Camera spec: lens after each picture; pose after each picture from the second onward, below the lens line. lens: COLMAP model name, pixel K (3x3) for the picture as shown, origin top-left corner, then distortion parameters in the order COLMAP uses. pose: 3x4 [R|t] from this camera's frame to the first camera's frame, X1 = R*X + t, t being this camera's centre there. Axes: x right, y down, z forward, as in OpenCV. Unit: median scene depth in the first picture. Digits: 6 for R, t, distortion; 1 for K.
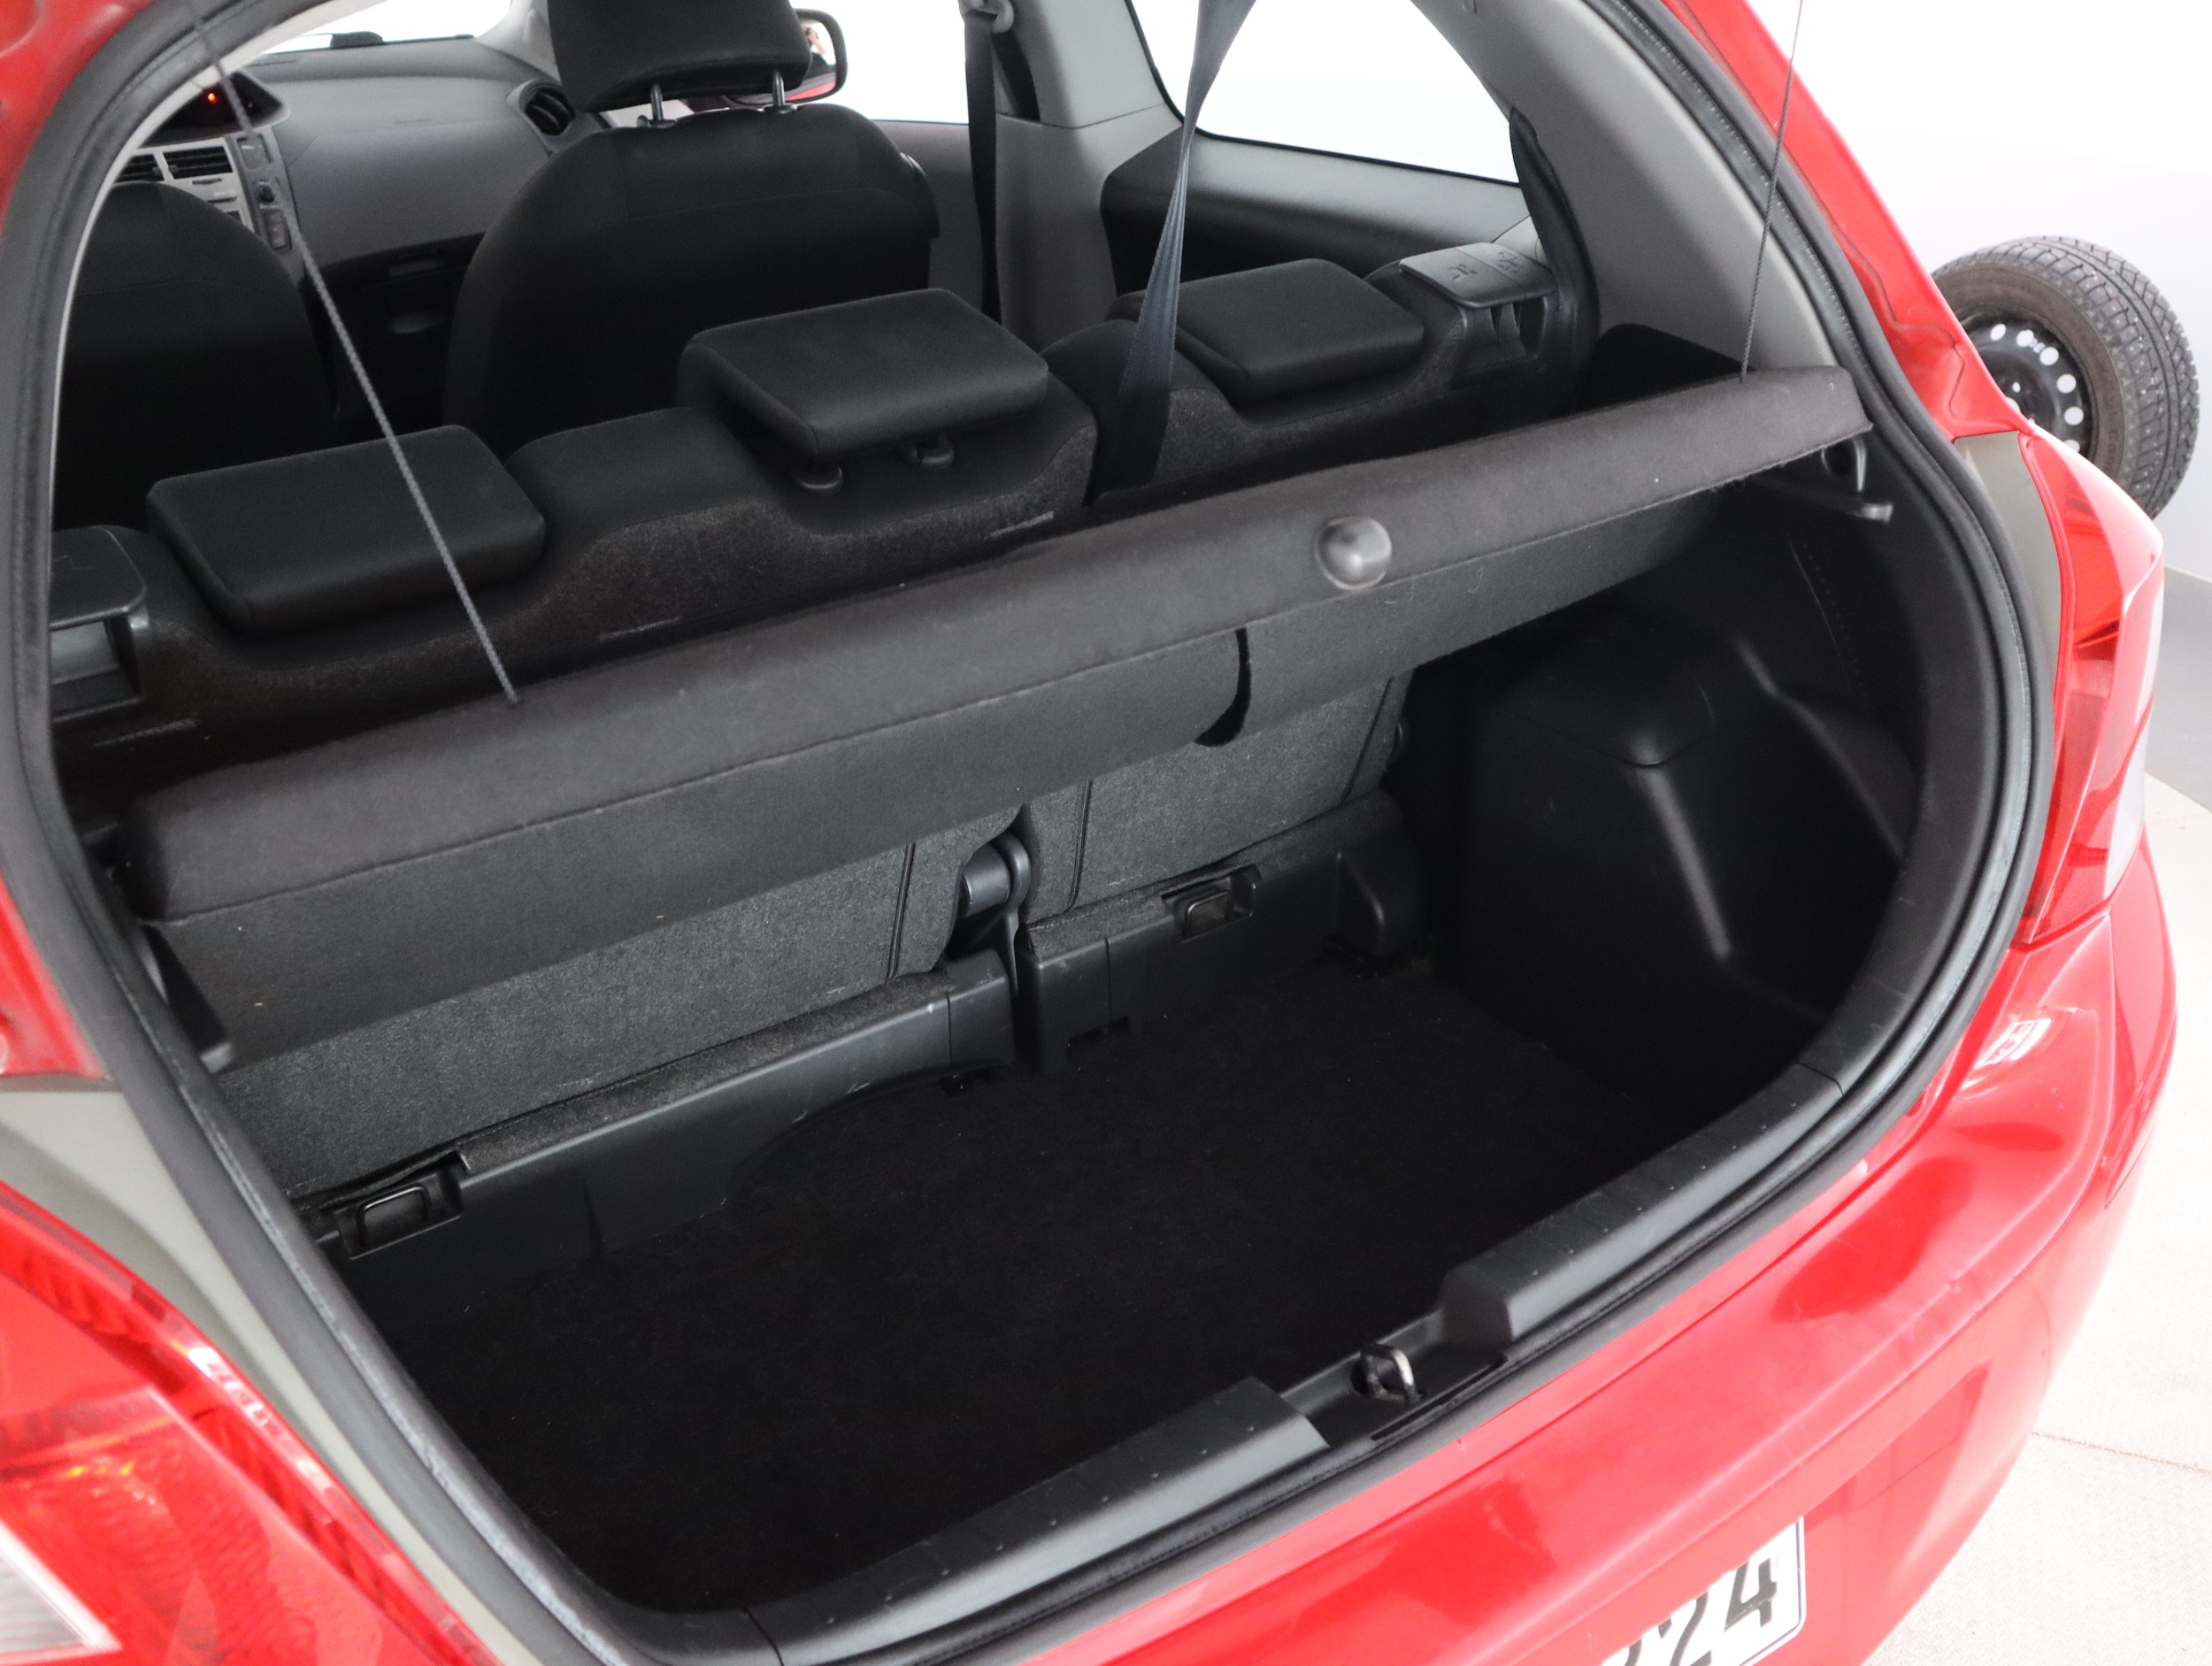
lens RADIAL K [[2091.6, 0, 1106.0], [0, 2091.6, 833.0], [0, 0, 1]] dist [-0.037177, 0.023122]
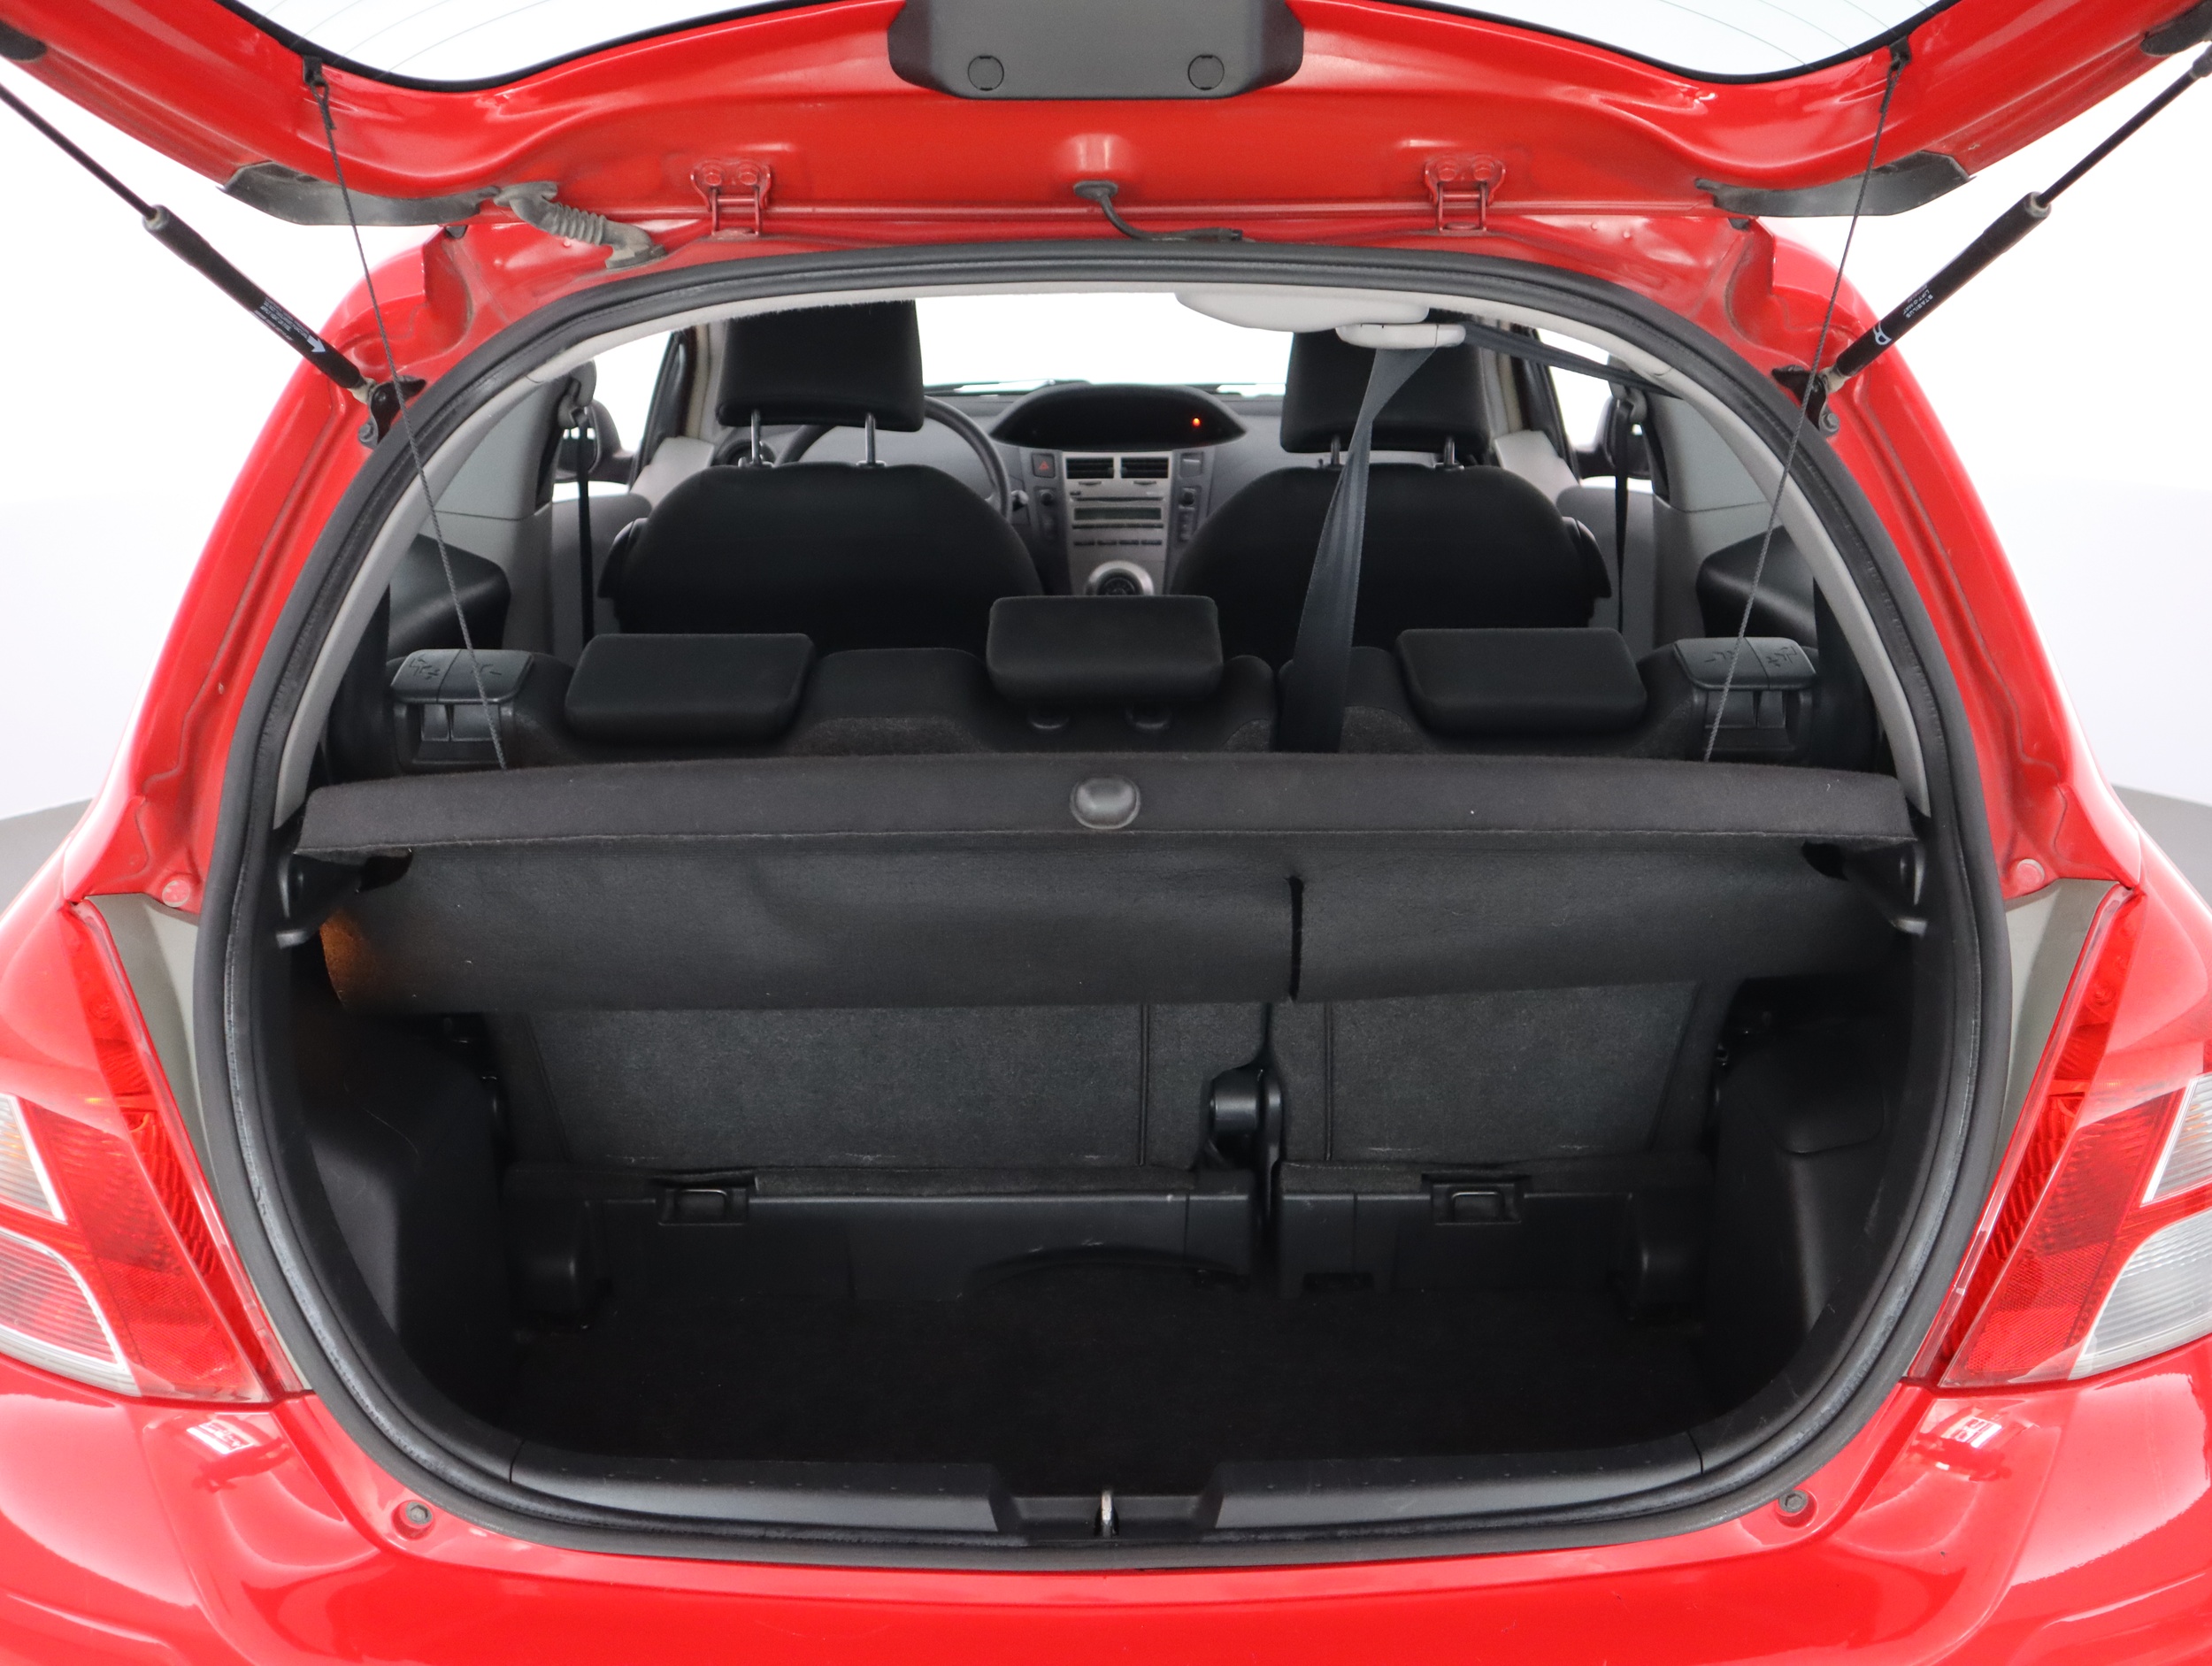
lens RADIAL K [[2091.6, 0, 1106.0], [0, 2091.6, 833.0], [0, 0, 1]] dist [-0.037177, 0.023122]
pose [[0.821389, 0.189352, -0.538020, 0.490016], [-0.274223, 0.958213, -0.081417, -0.007028], [0.500122, 0.214413, 0.838991, -0.040112]]
